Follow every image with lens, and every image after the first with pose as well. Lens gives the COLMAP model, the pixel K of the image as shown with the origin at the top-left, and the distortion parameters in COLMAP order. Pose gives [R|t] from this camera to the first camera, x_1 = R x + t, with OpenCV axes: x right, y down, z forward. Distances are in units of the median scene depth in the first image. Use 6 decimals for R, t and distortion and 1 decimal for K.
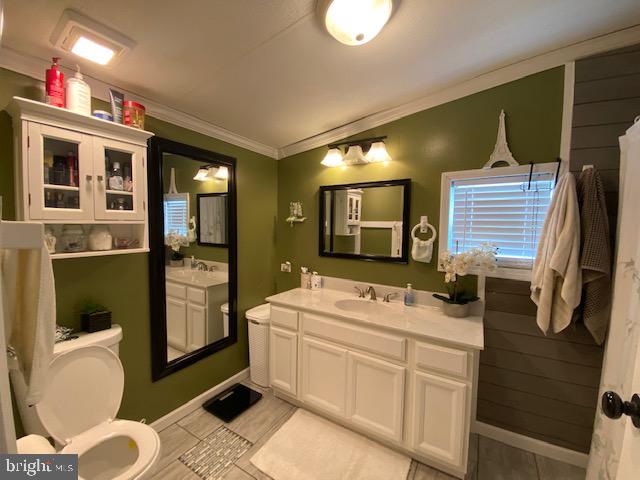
lens RADIAL K [[261.0, 0, 320.6], [0, 261.0, 237.5], [0, 0, 1]] dist [-0.003109, -0.010948]
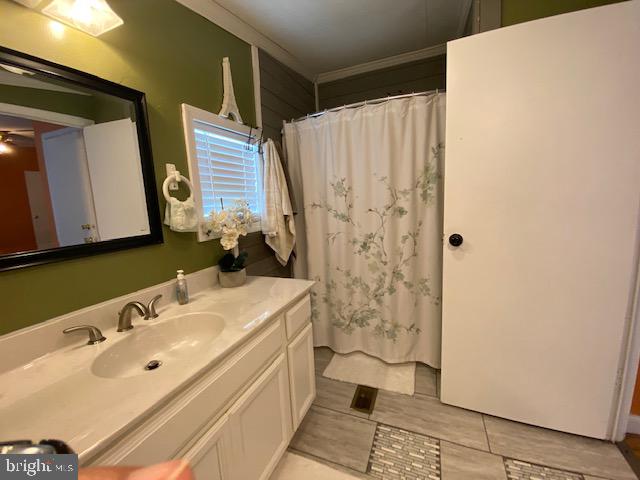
lens RADIAL K [[261.0, 0, 319.8], [0, 261.0, 241.6], [0, 0, 1]] dist [-0.003109, -0.010948]
pose [[-0.155683, -0.154945, 0.975579, -0.339632], [0.099183, 0.980178, 0.171503, 0.035437], [-0.982815, 0.123461, -0.137230, 0.787187]]
